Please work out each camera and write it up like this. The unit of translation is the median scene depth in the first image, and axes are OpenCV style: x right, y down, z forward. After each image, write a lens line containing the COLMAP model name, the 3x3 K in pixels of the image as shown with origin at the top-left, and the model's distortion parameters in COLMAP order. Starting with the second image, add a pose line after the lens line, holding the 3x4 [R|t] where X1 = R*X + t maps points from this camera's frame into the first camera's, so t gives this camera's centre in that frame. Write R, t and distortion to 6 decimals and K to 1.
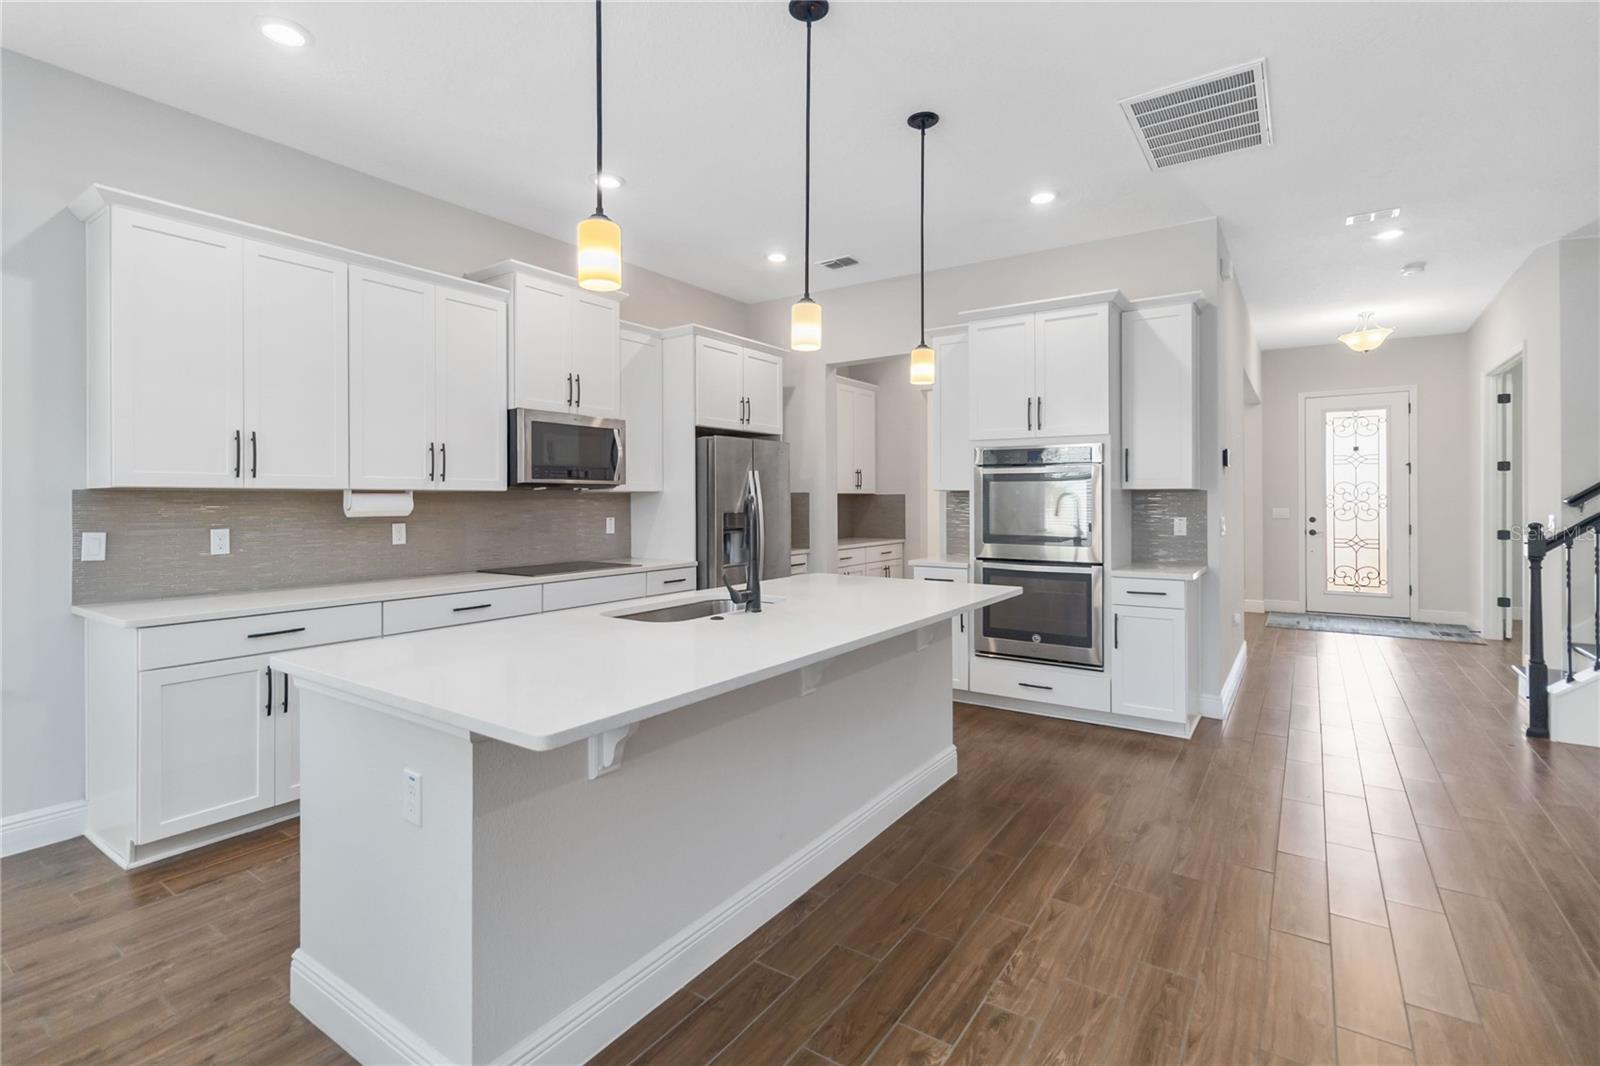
lens RADIAL K [[744.7, 0, 807.2], [0, 744.7, 494.6], [0, 0, 1]] dist [-0.002135, 0.000691]
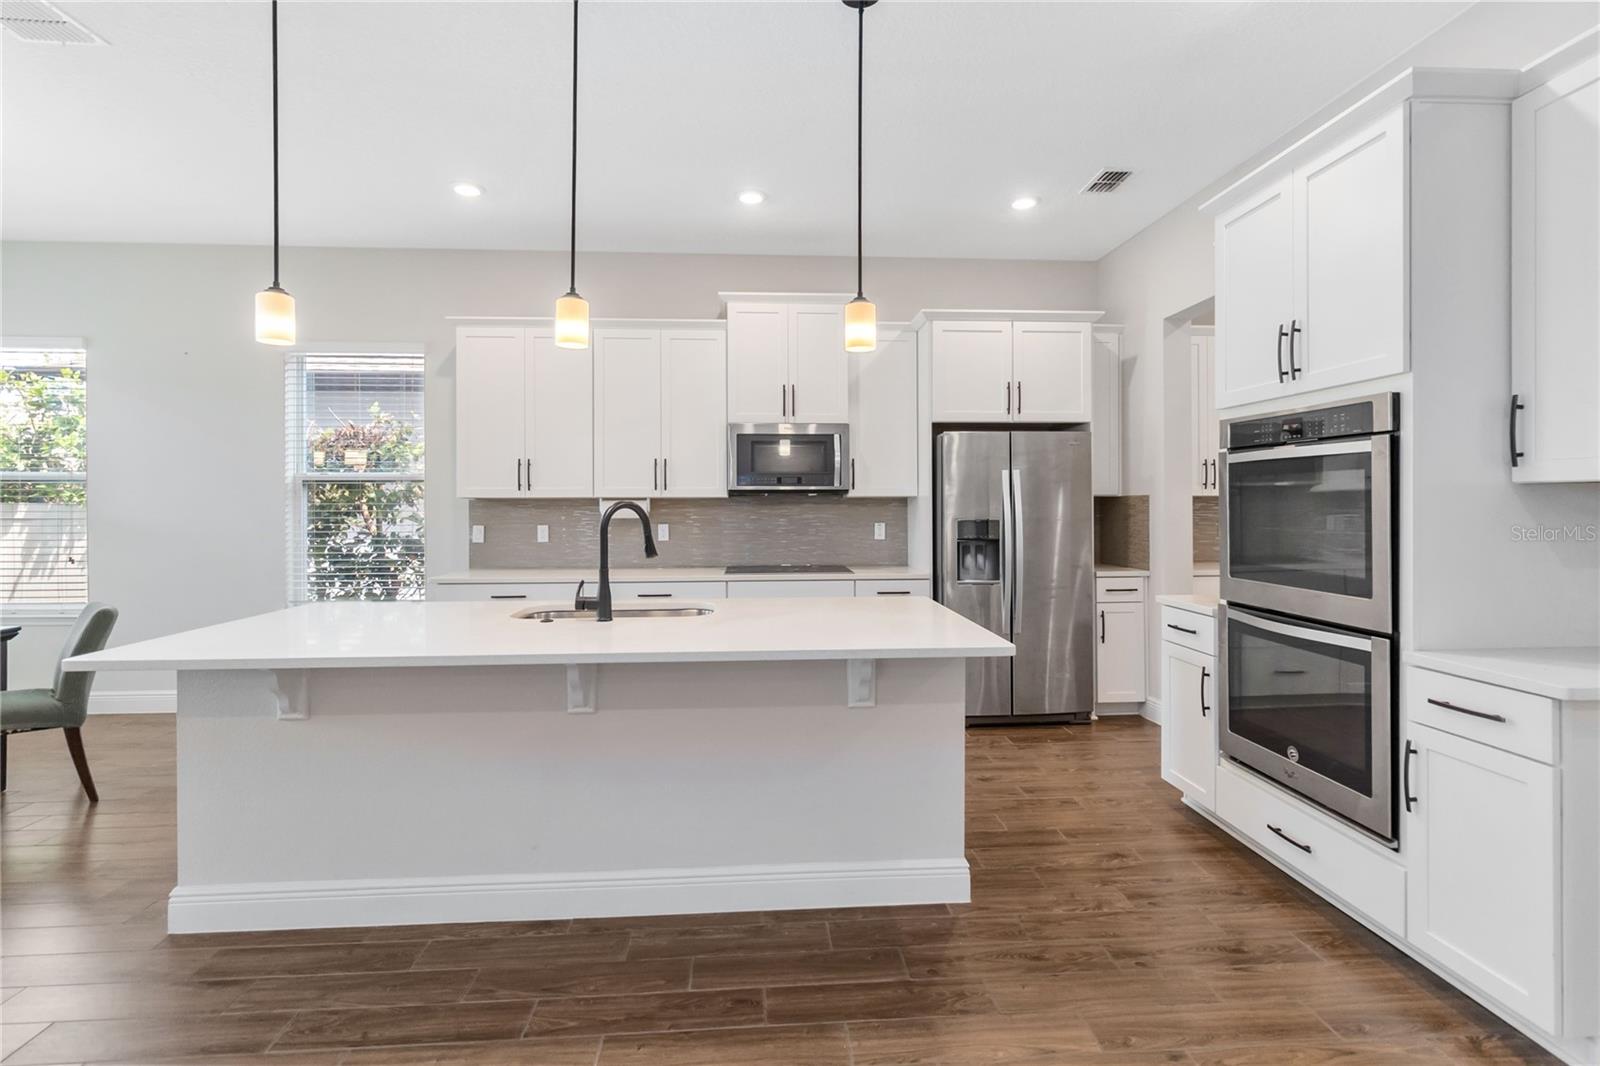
lens RADIAL K [[744.7, 0, 798.4], [0, 744.7, 504.9], [0, 0, 1]] dist [-0.002135, 0.000691]
pose [[0.614455, 0.000217, -0.788952, 0.562734], [0.007477, 0.999953, 0.006098, 0.000497], [0.788916, -0.009646, 0.614425, 0.394806]]
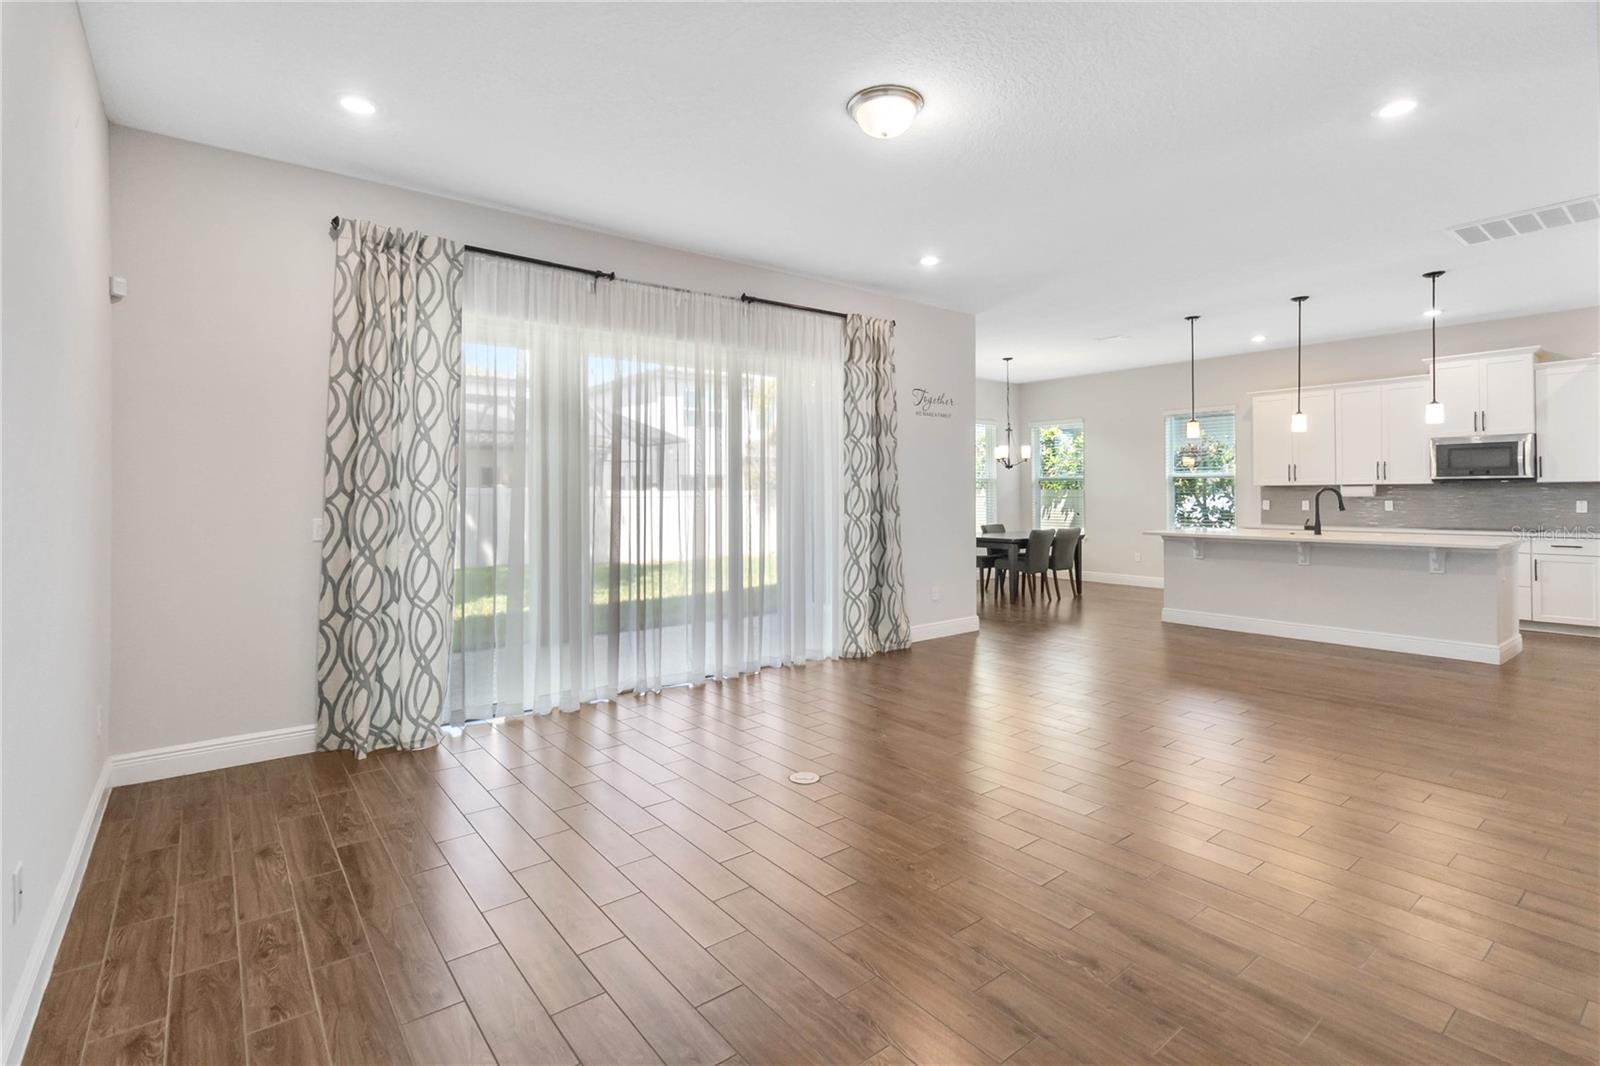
lens RADIAL K [[744.7, 0, 806.3], [0, 744.7, 489.7], [0, 0, 1]] dist [-0.002135, 0.000691]
pose [[-0.297906, -0.002345, -0.954592, 1.814349], [0.010606, 0.999927, -0.005766, 0.004073], [0.954536, -0.011842, -0.297860, 0.080243]]
